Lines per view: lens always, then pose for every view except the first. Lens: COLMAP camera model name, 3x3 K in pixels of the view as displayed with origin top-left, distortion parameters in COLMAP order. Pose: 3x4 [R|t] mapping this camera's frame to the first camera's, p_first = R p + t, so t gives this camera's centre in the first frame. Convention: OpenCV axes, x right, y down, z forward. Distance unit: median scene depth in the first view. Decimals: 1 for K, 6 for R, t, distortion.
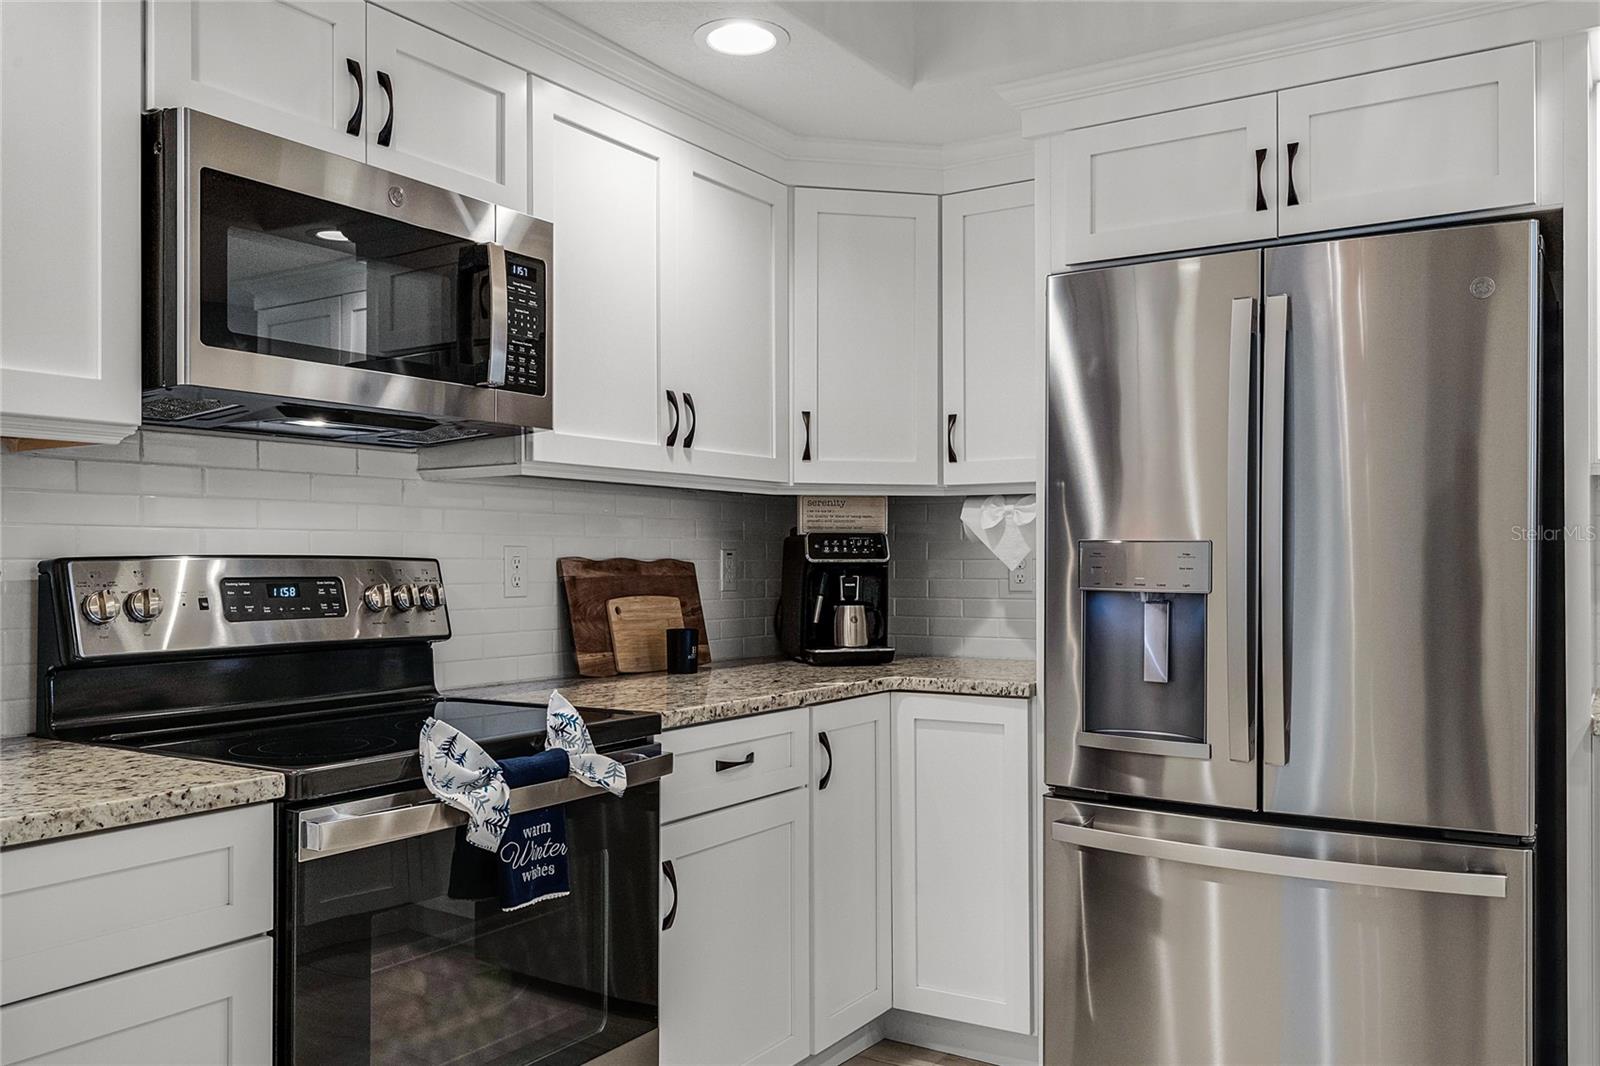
lens RADIAL K [[1305.8, 0, 802.7], [0, 1305.8, 548.7], [0, 0, 1]] dist [0.006543, 0.000597]
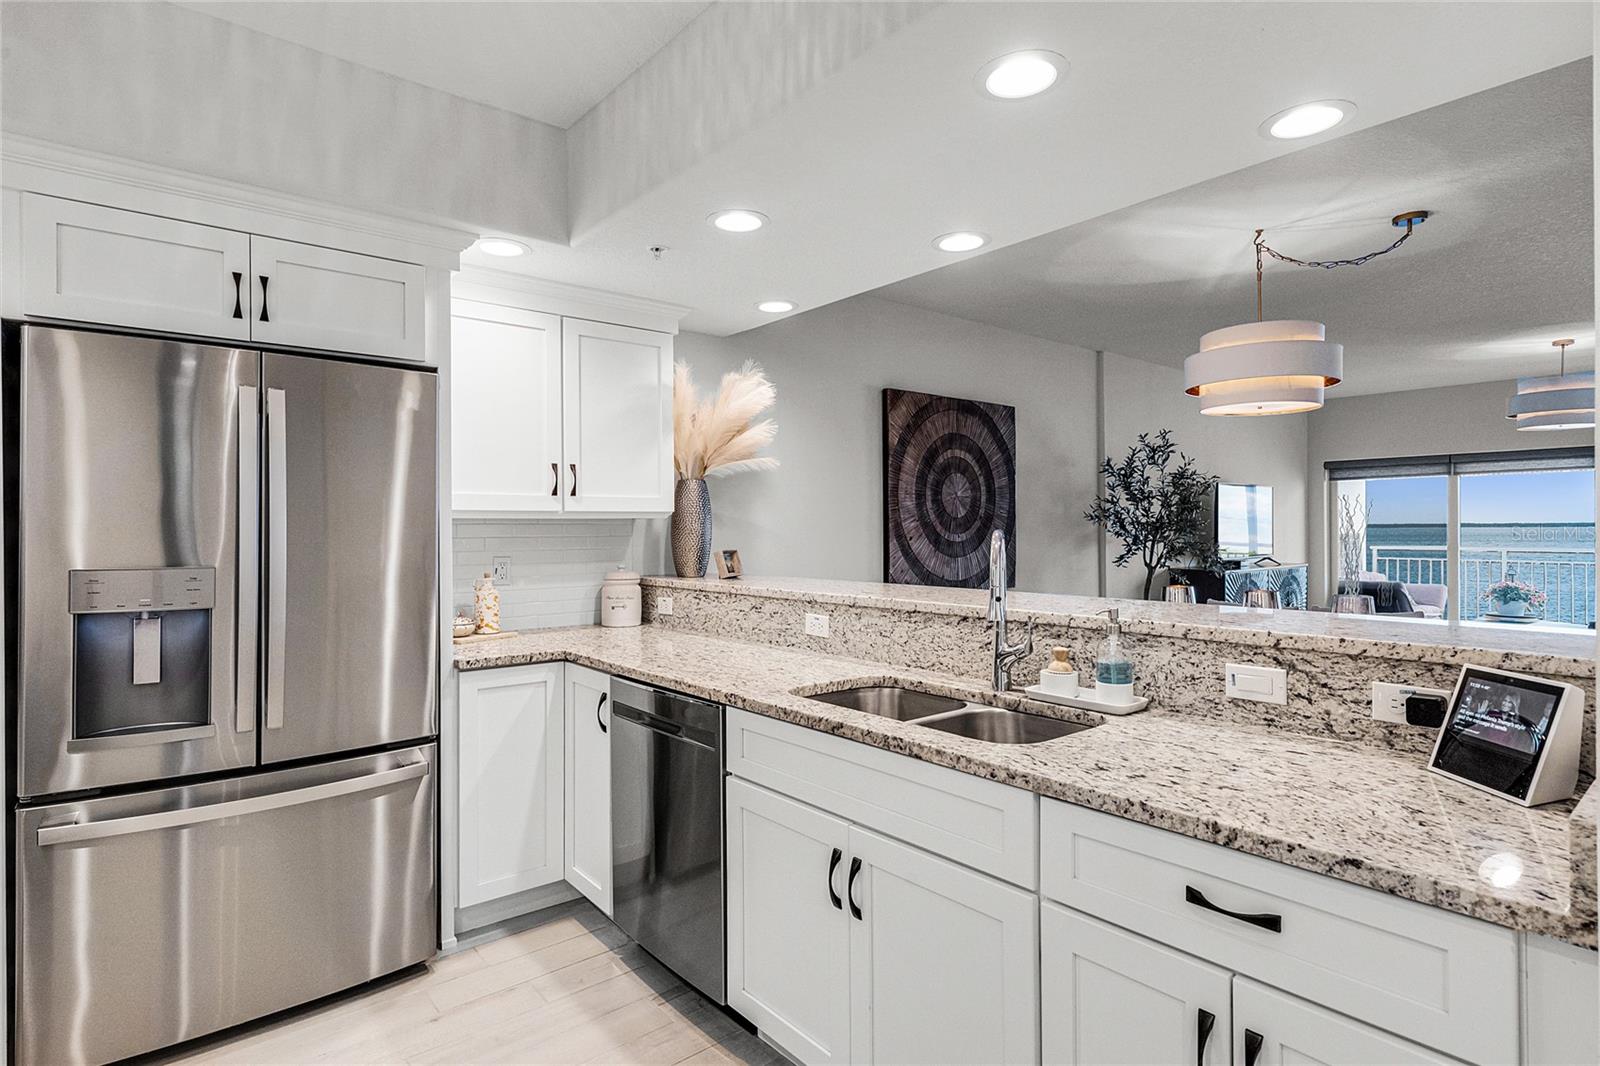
lens RADIAL K [[815.5, 0, 801.6], [0, 815.5, 526.4], [0, 0, 1]] dist [0.002848, 0.000681]
pose [[0.300933, 0.000731, 0.953645, -0.277434], [-0.002987, 0.999996, 0.000176, -0.047074], [-0.953641, -0.002902, 0.300934, 0.196082]]
